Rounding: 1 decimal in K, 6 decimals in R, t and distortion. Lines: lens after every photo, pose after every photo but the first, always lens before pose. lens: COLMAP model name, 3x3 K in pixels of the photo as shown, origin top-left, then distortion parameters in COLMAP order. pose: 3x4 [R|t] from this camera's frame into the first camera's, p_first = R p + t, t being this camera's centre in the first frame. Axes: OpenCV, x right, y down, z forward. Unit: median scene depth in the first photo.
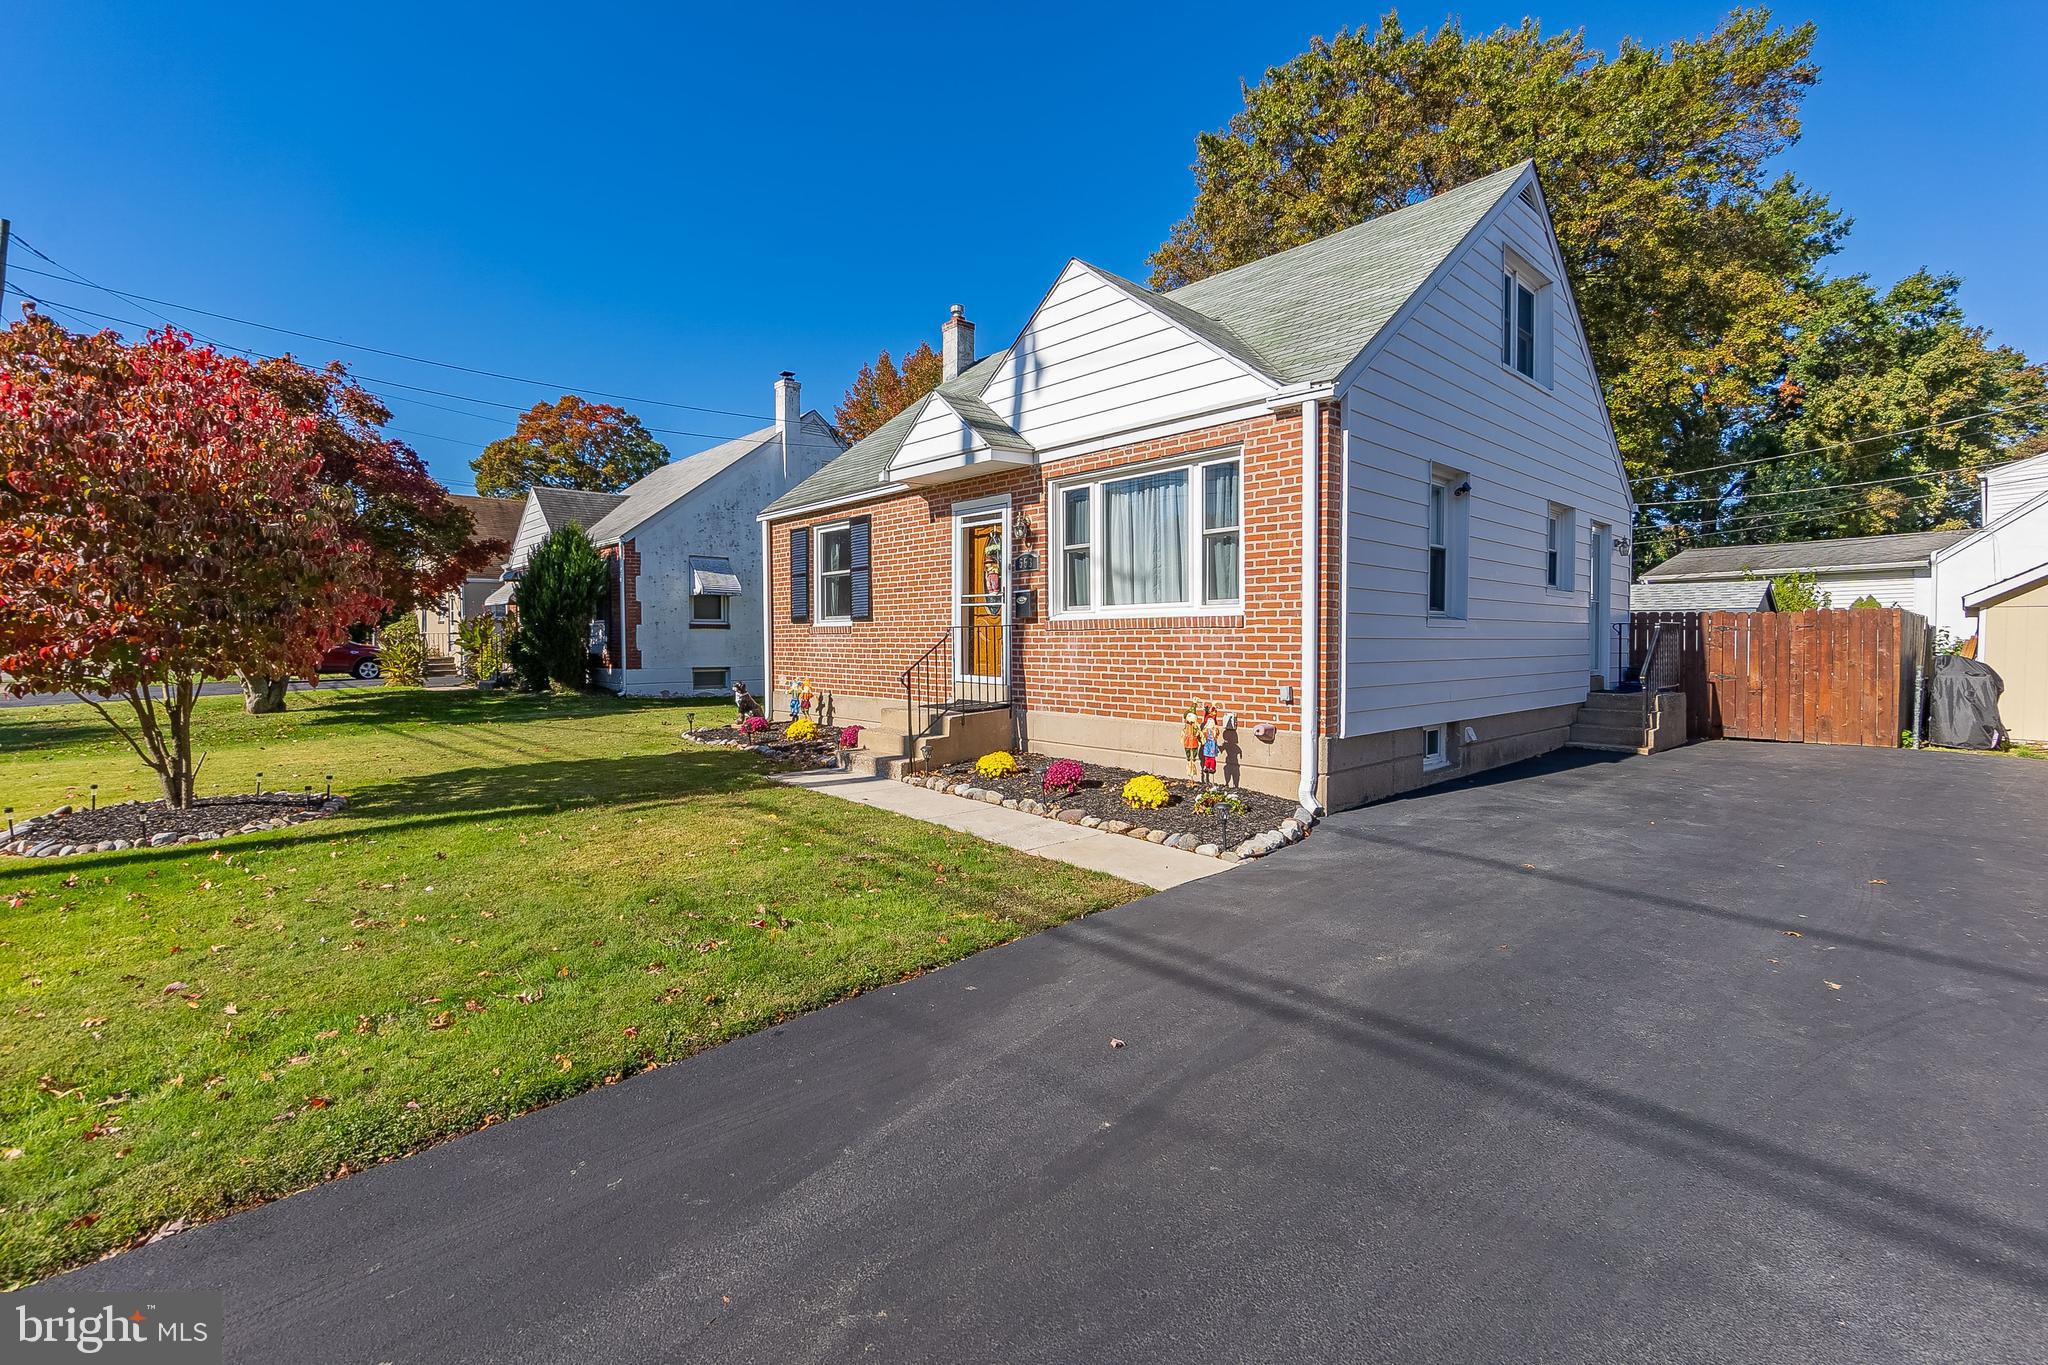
lens RADIAL K [[900.3, 0, 1020.3], [0, 900.3, 627.2], [0, 0, 1]] dist [0.022404, -0.014474]
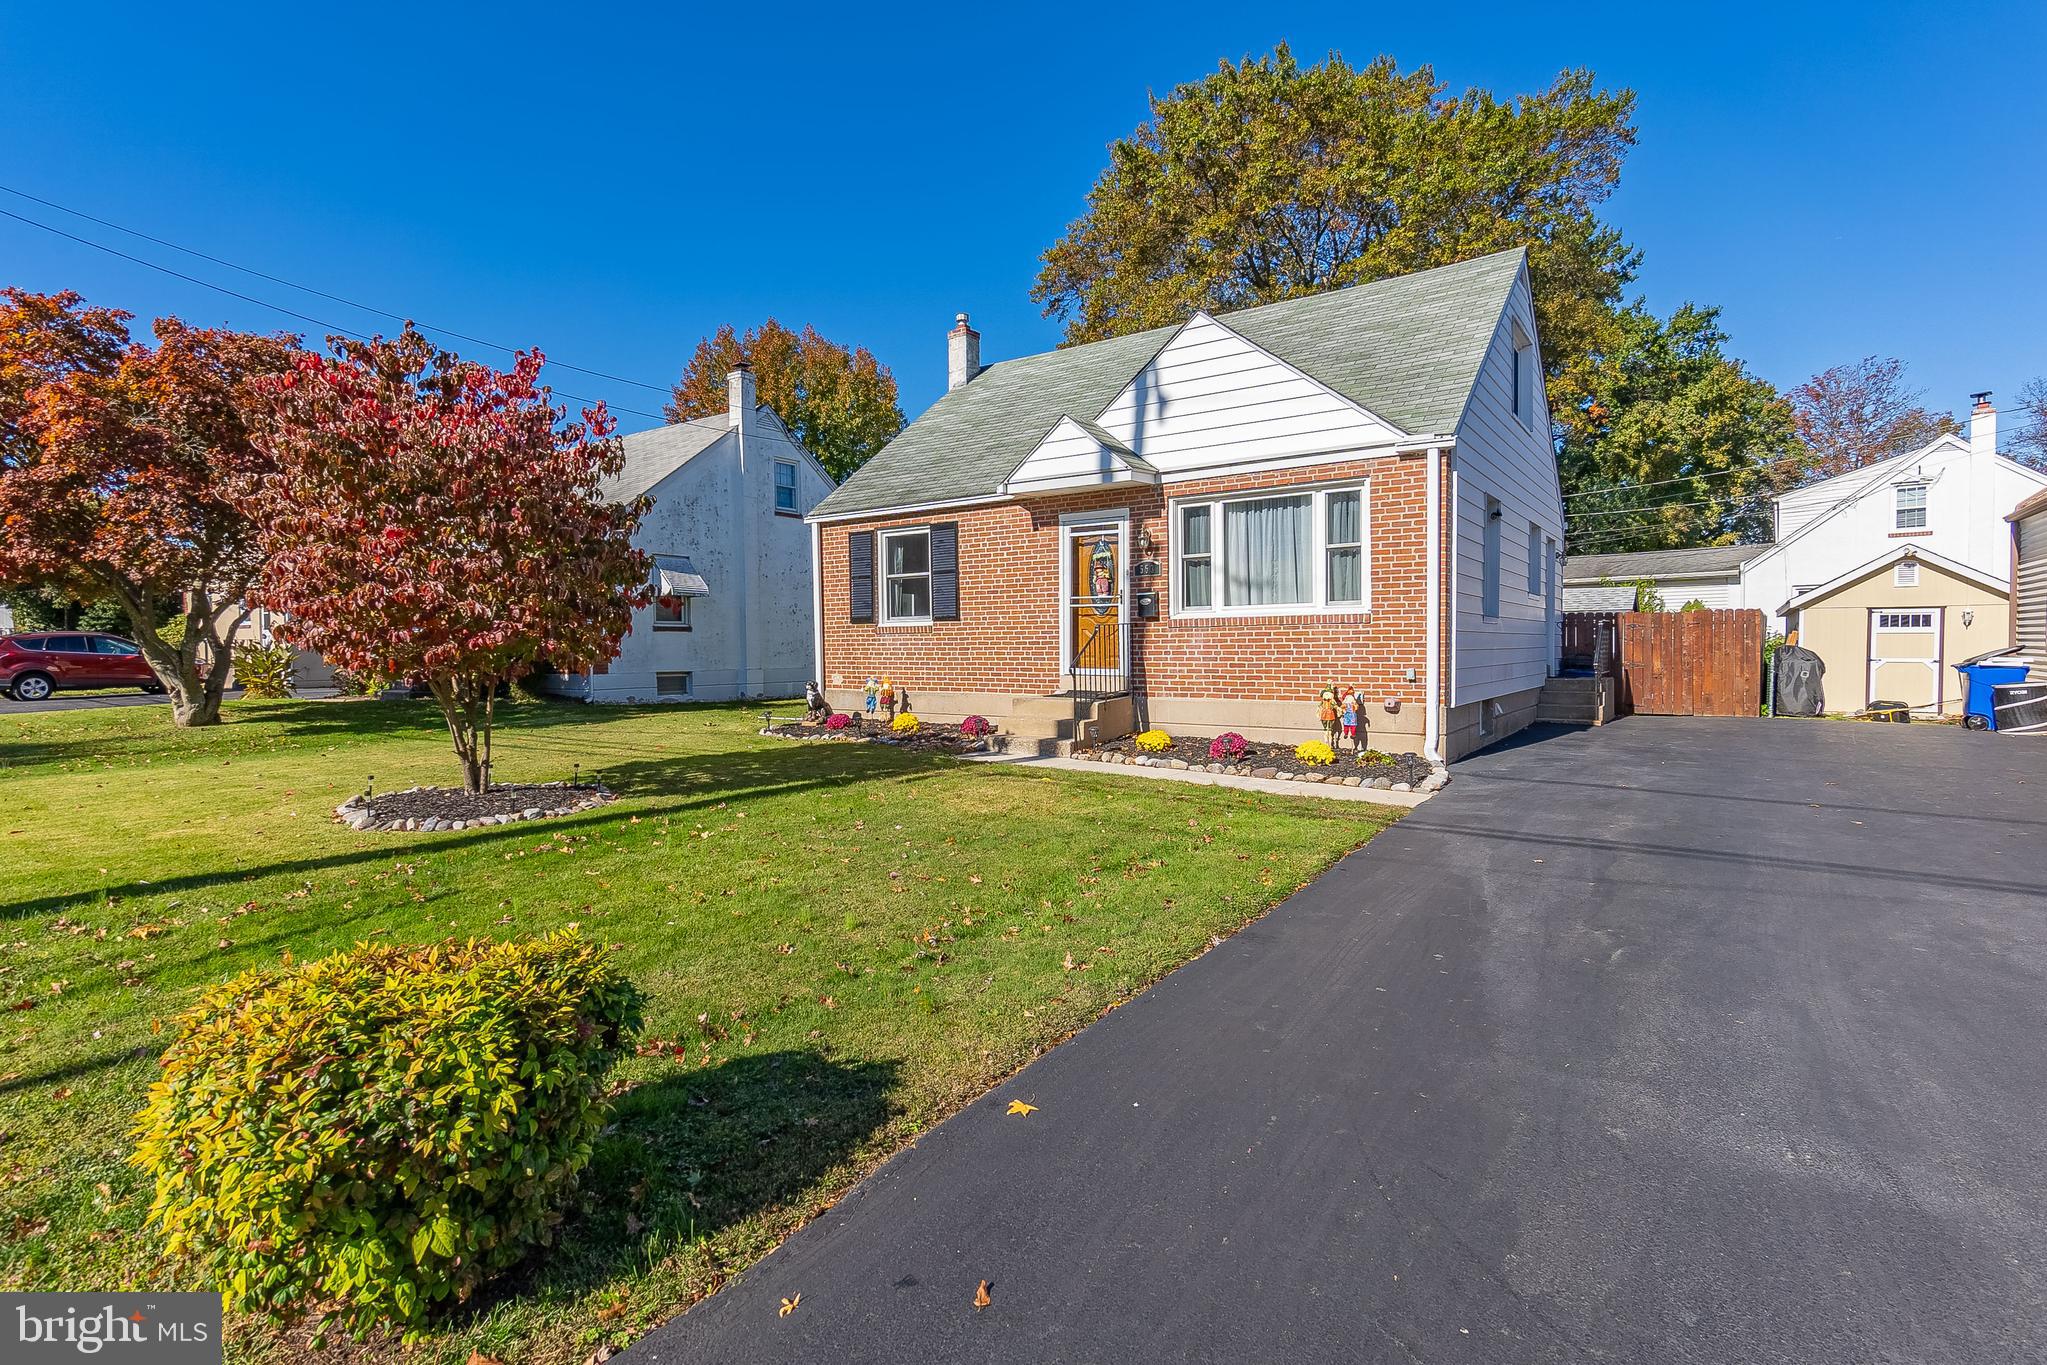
lens RADIAL K [[1038.1, 0, 964.8], [0, 1038.1, 633.8], [0, 0, 1]] dist [0.001692, -0.000219]
pose [[0.980476, -0.004234, 0.196593, -0.471005], [0.004237, 0.999991, 0.000408, 0.009473], [-0.196593, 0.000432, 0.980485, -0.247138]]
